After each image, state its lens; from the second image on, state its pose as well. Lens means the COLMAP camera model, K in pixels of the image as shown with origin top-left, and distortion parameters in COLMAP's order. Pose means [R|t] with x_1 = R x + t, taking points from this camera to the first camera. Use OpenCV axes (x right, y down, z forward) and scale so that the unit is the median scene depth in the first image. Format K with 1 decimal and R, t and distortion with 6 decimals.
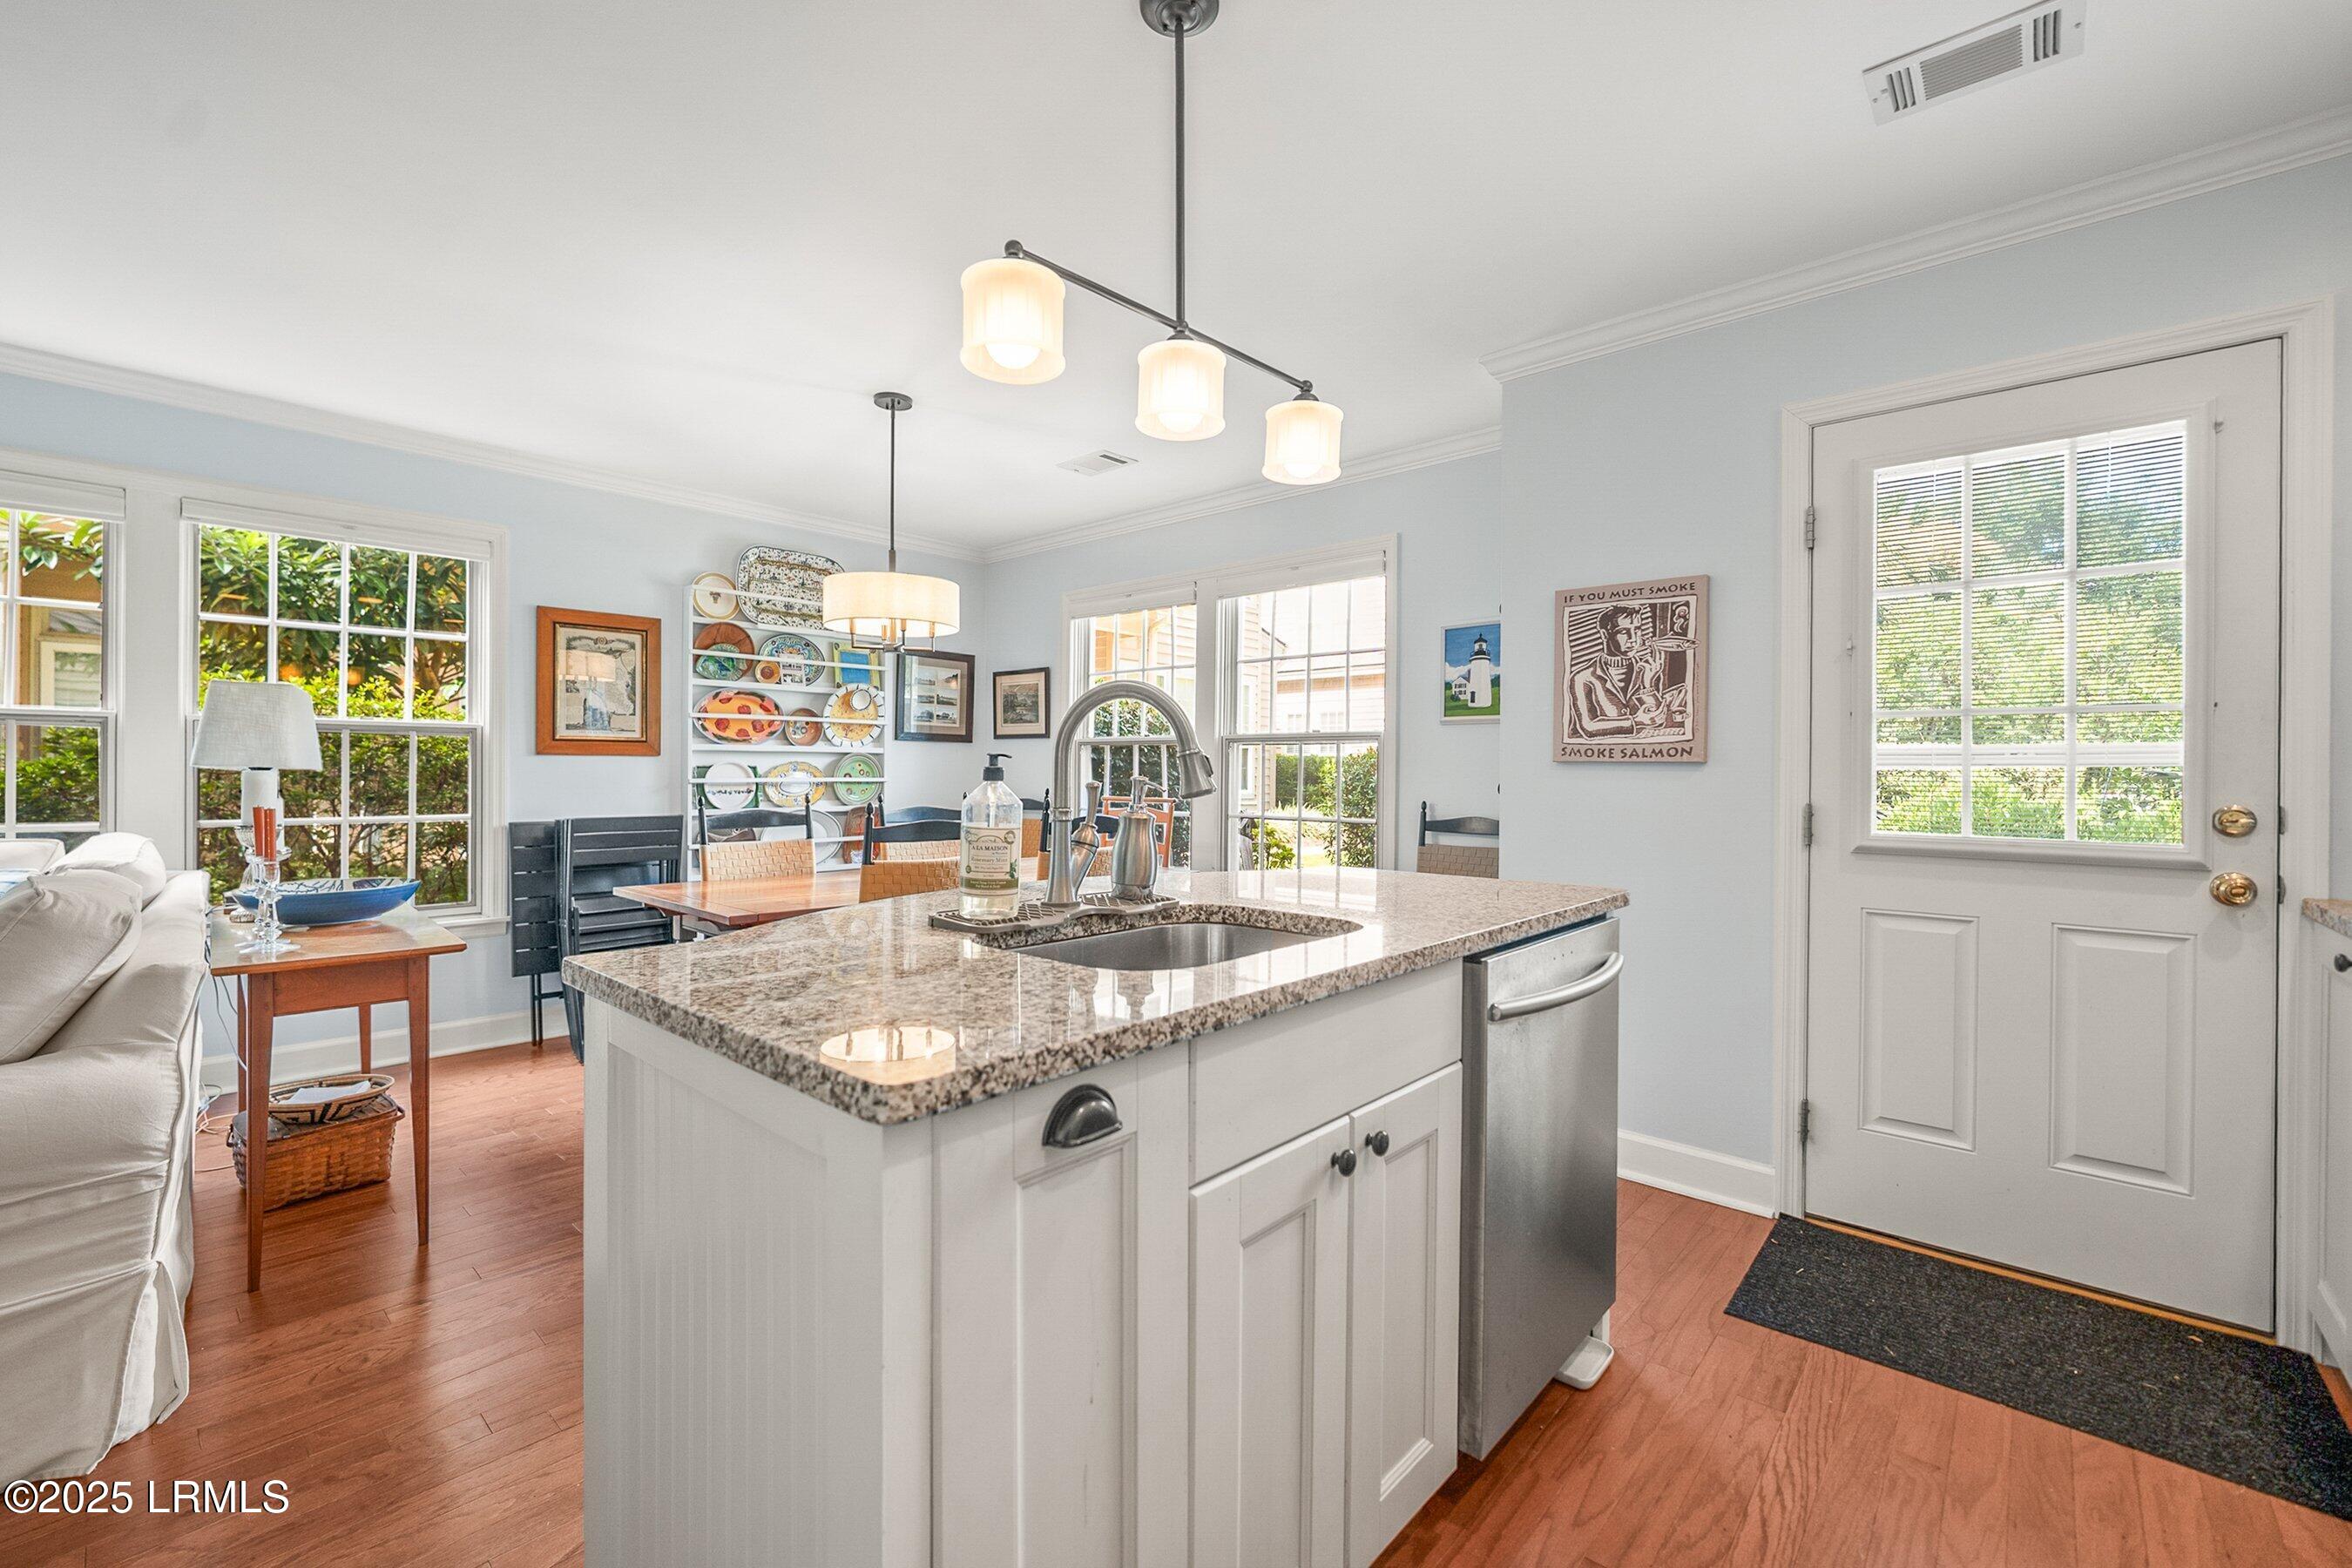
lens RADIAL K [[971.7, 0, 1174.9], [0, 971.7, 773.5], [0, 0, 1]] dist [-0.013619, -0.000145]
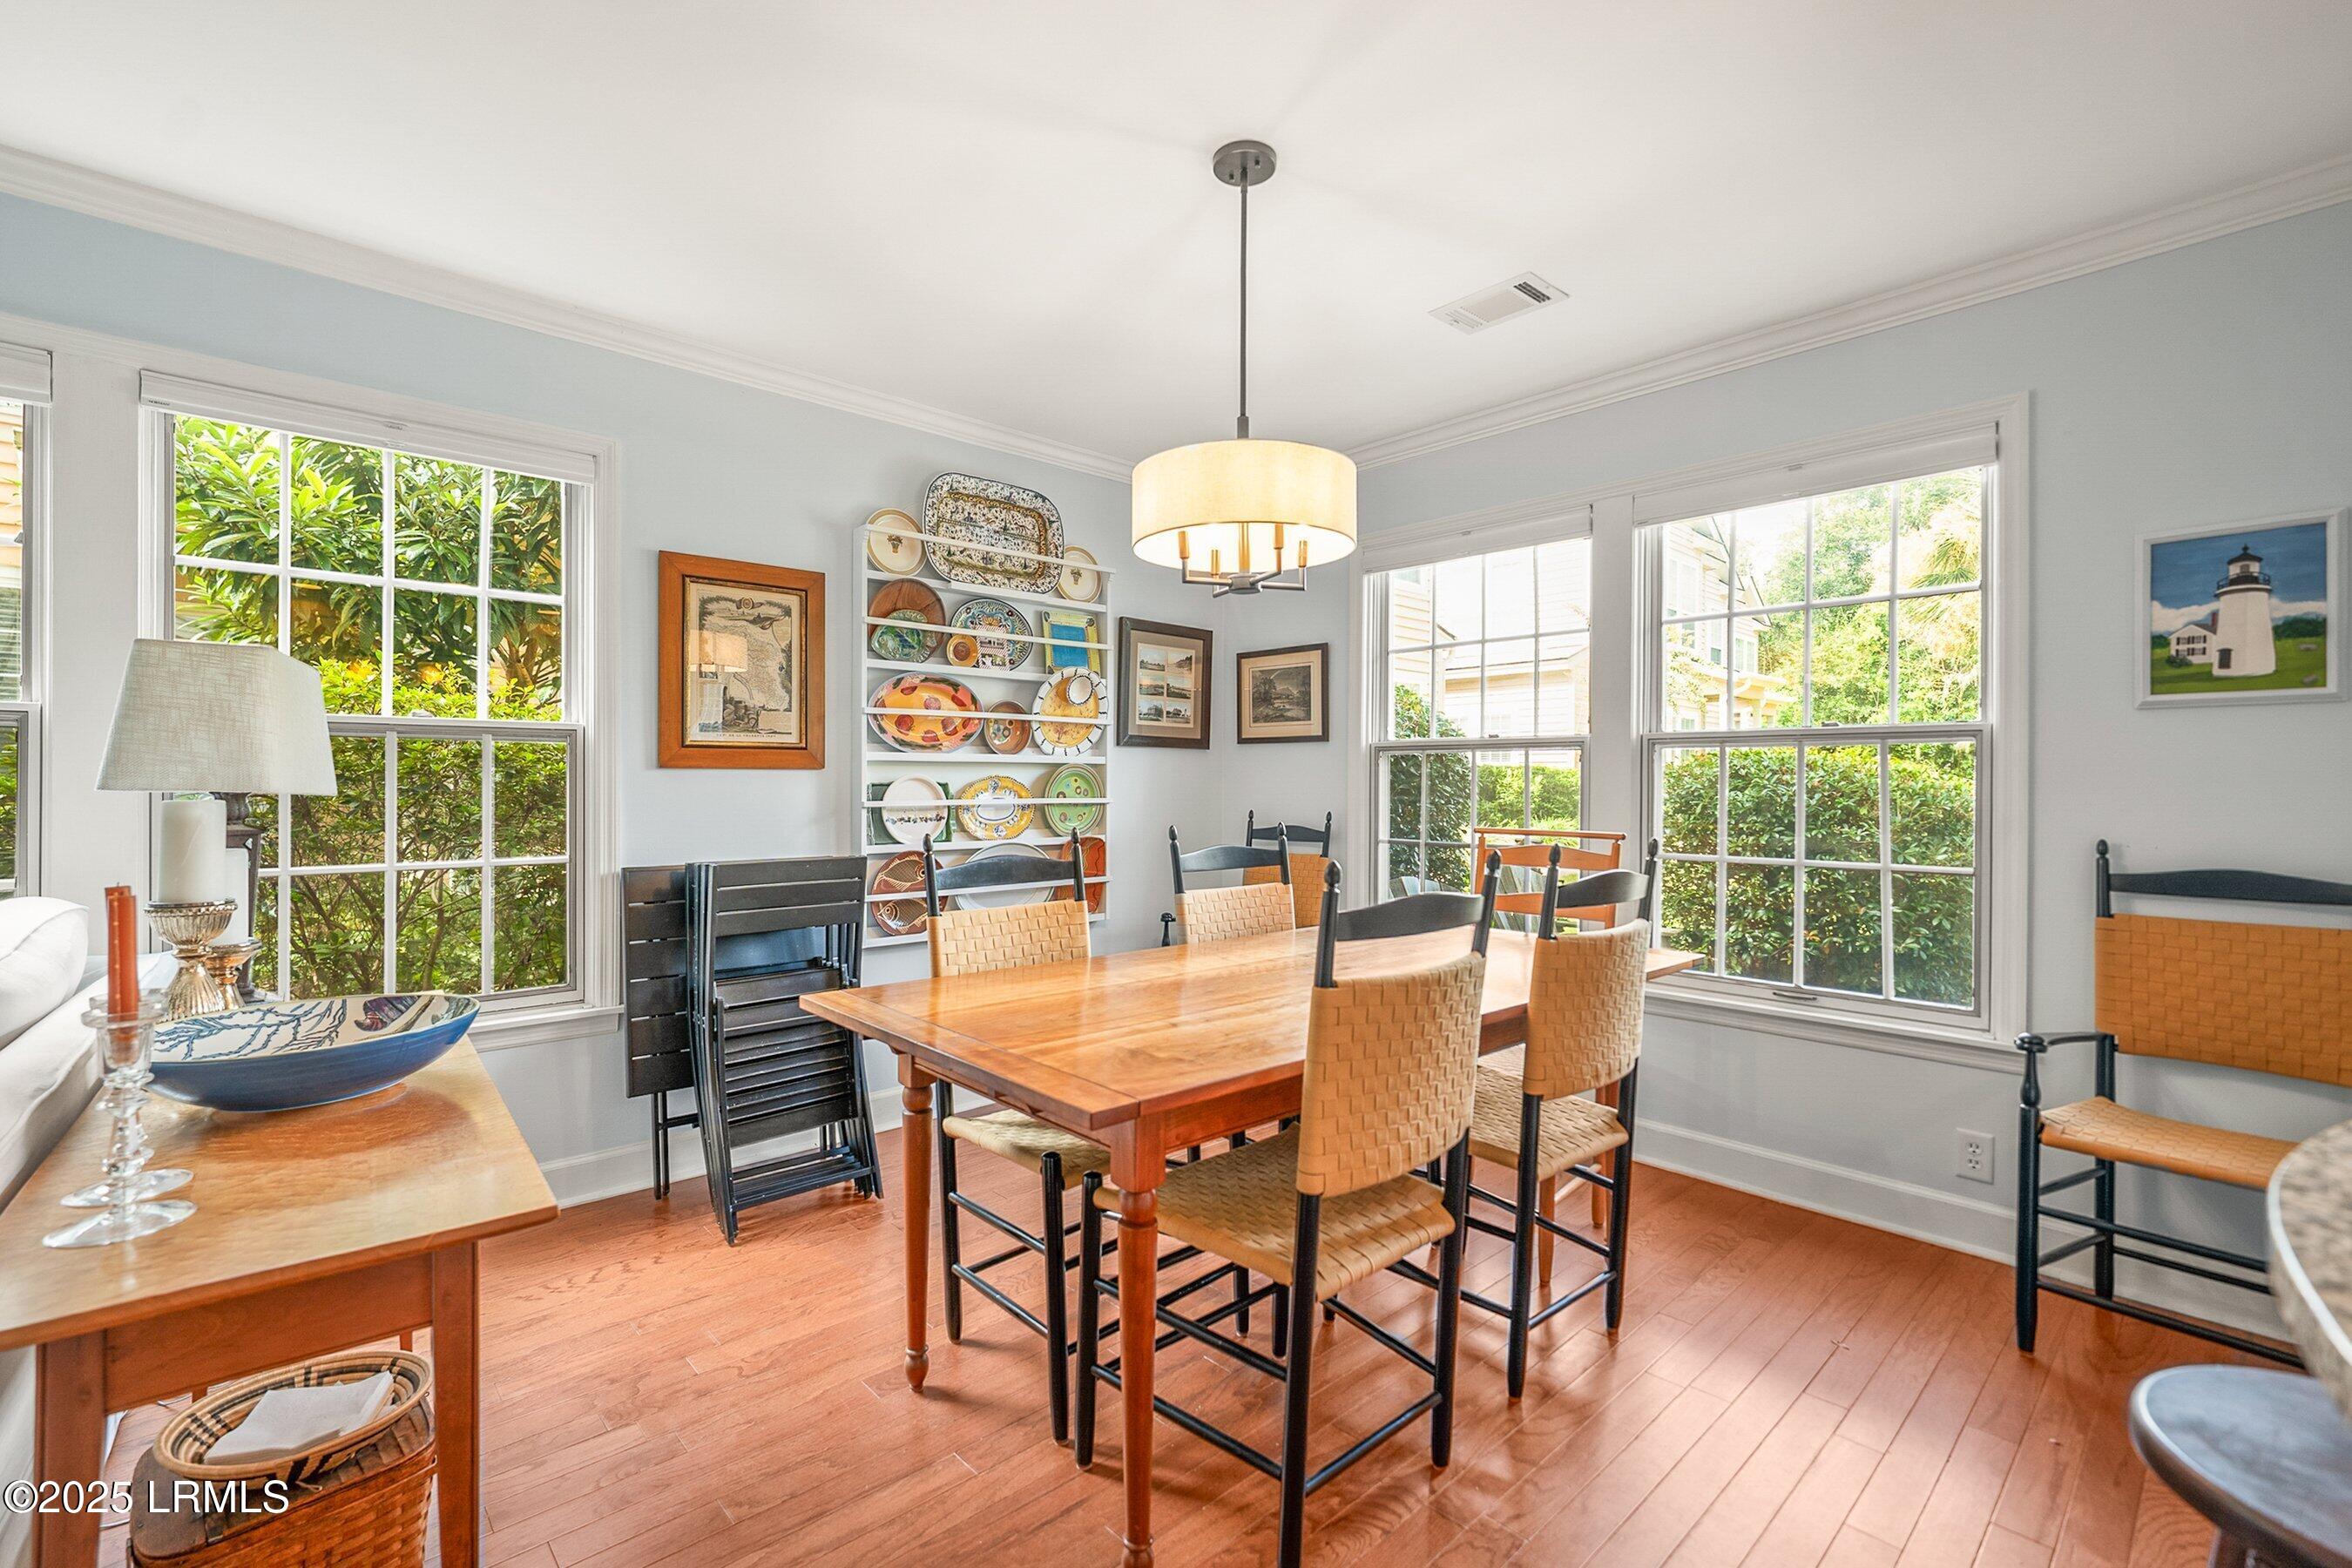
lens RADIAL K [[1020.3, 0, 1163.5], [0, 1020.3, 783.4], [0, 0, 1]] dist [-0.003708, 0.000396]
pose [[0.994752, -0.003348, -0.102257, -0.216275], [0.003127, 0.999992, -0.002317, -0.005245], [0.102264, 0.001985, 0.994755, 0.296256]]
